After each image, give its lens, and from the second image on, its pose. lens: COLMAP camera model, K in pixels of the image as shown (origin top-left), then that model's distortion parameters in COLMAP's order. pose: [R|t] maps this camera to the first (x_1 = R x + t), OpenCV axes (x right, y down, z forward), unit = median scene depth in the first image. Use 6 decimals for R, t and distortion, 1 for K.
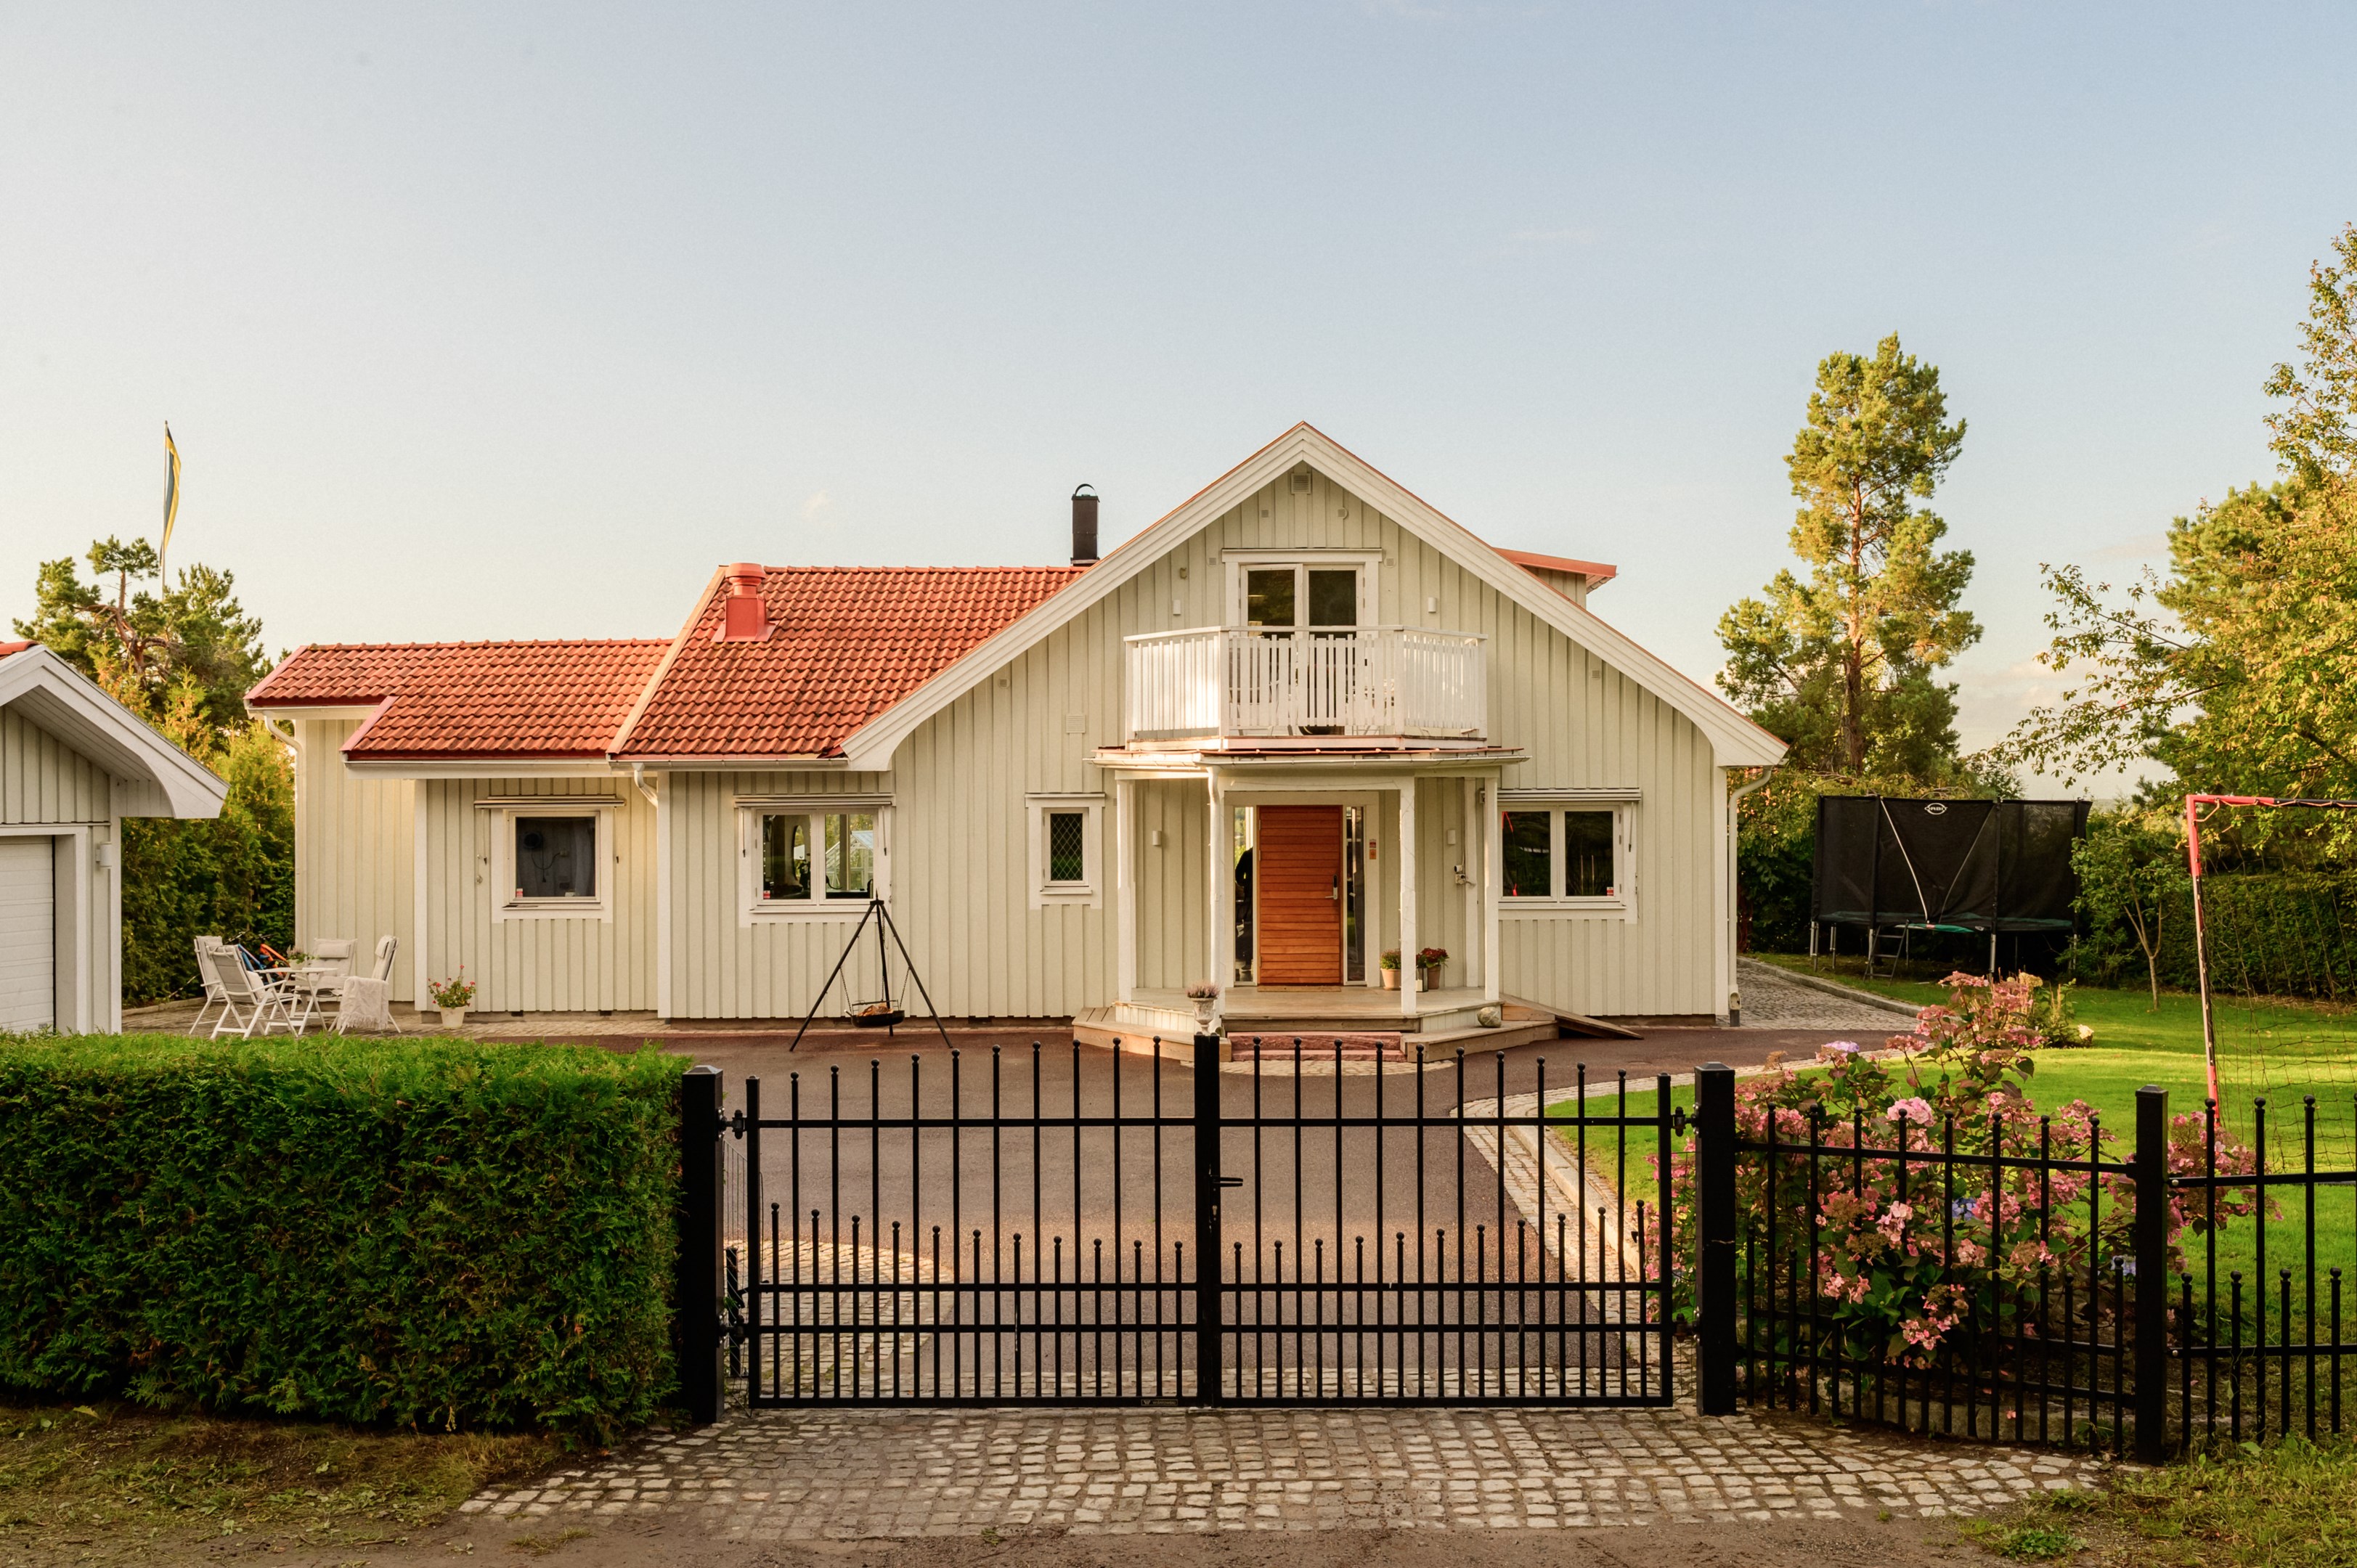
lens RADIAL K [[2164.9, 0, 1178.5], [0, 2164.9, 784.0], [0, 0, 1]] dist [0.005248, -0.005998]
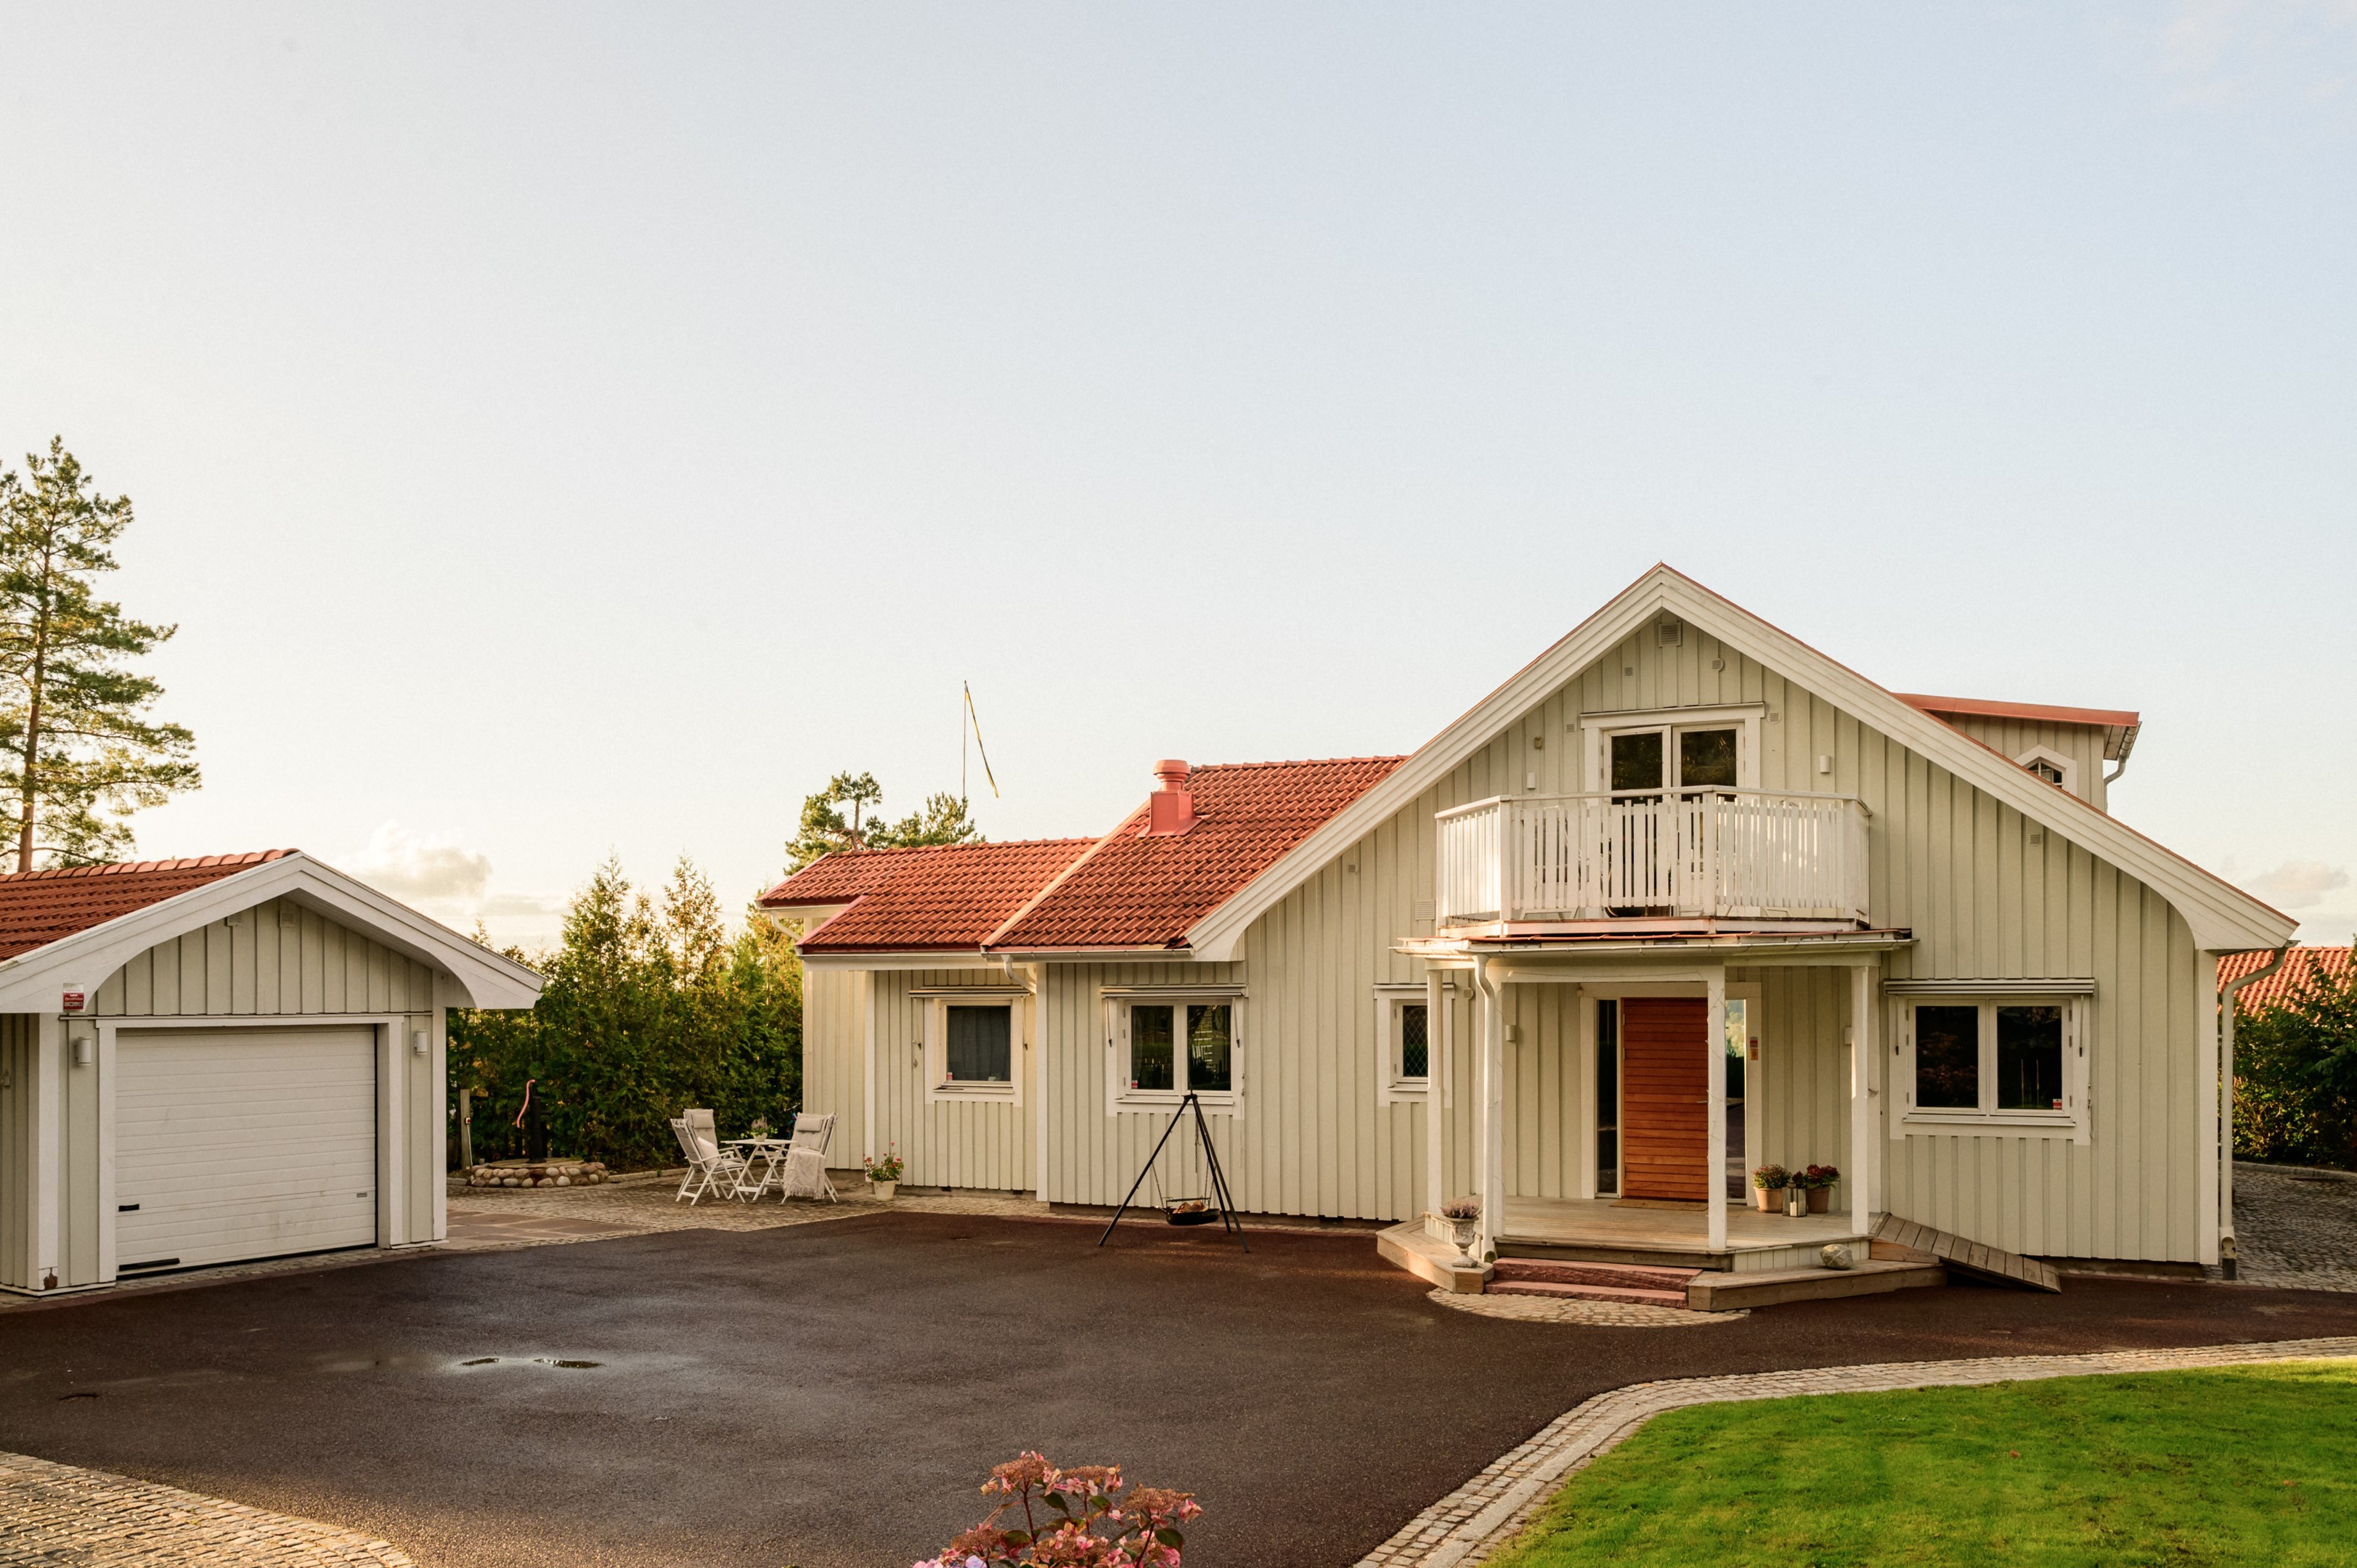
lens RADIAL K [[1820.0, 0, 1177.5], [0, 1820.0, 973.5], [0, 0, 1]] dist [-0.005421, 0.000234]
pose [[0.910023, -0.001998, -0.414553, 0.181881], [0.002879, 0.999995, 0.001500, -0.001764], [0.414548, -0.002559, 0.910024, 0.238274]]
